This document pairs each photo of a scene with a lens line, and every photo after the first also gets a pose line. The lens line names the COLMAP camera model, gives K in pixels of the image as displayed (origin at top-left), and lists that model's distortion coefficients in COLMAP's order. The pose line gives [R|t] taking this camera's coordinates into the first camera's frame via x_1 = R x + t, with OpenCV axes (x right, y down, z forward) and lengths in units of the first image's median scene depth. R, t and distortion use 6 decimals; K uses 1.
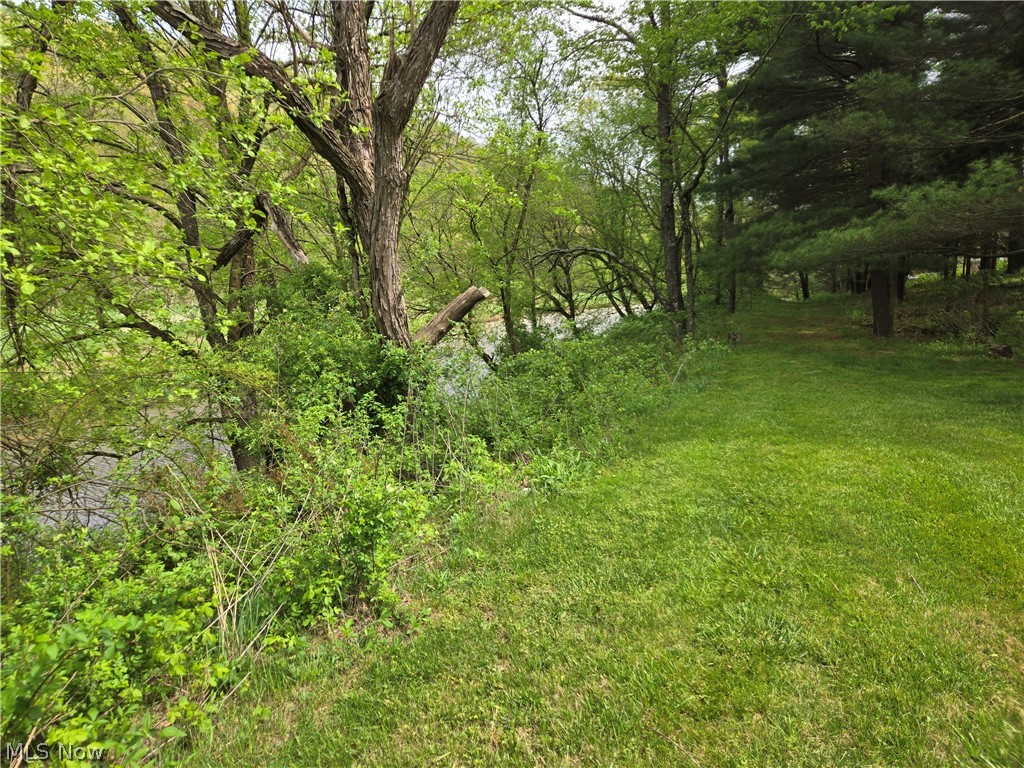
lens RADIAL K [[684.5, 0, 512.9], [0, 684.5, 384.6], [0, 0, 1]] dist [0.002605, 0.000998]
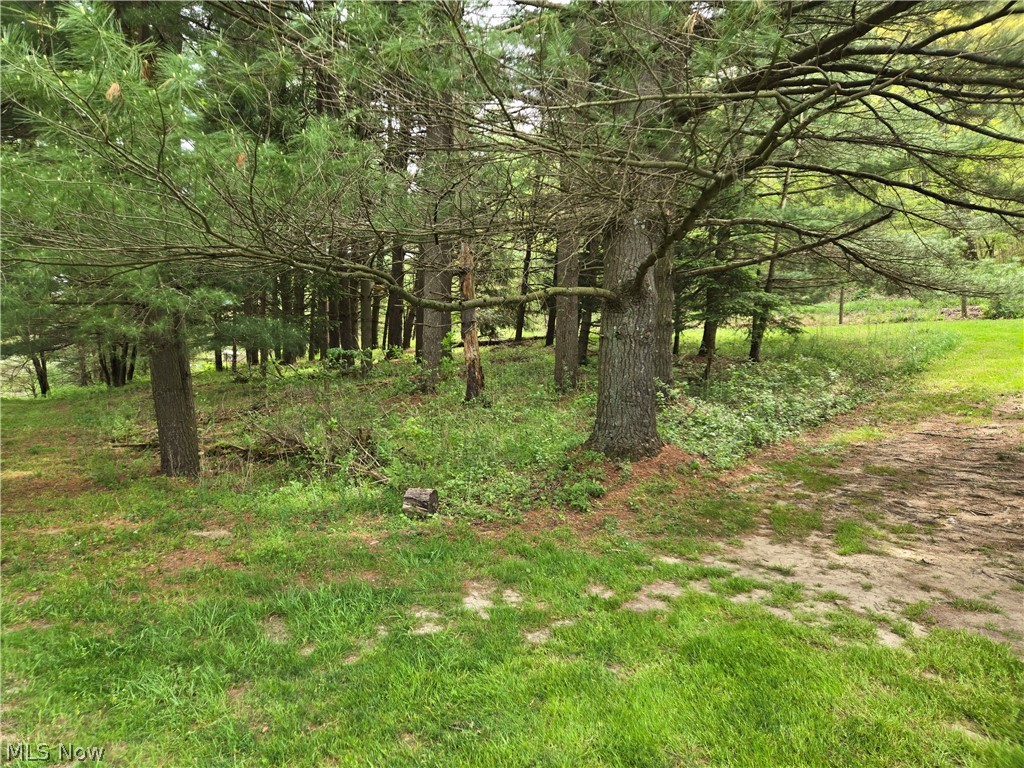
lens RADIAL K [[684.5, 0, 513.1], [0, 684.5, 384.3], [0, 0, 1]] dist [0.002605, 0.000998]
pose [[0.548421, -0.007686, 0.836167, 0.074431], [0.122279, 0.989946, -0.071100, -0.018060], [-0.827214, 0.141238, 0.543847, 0.150389]]
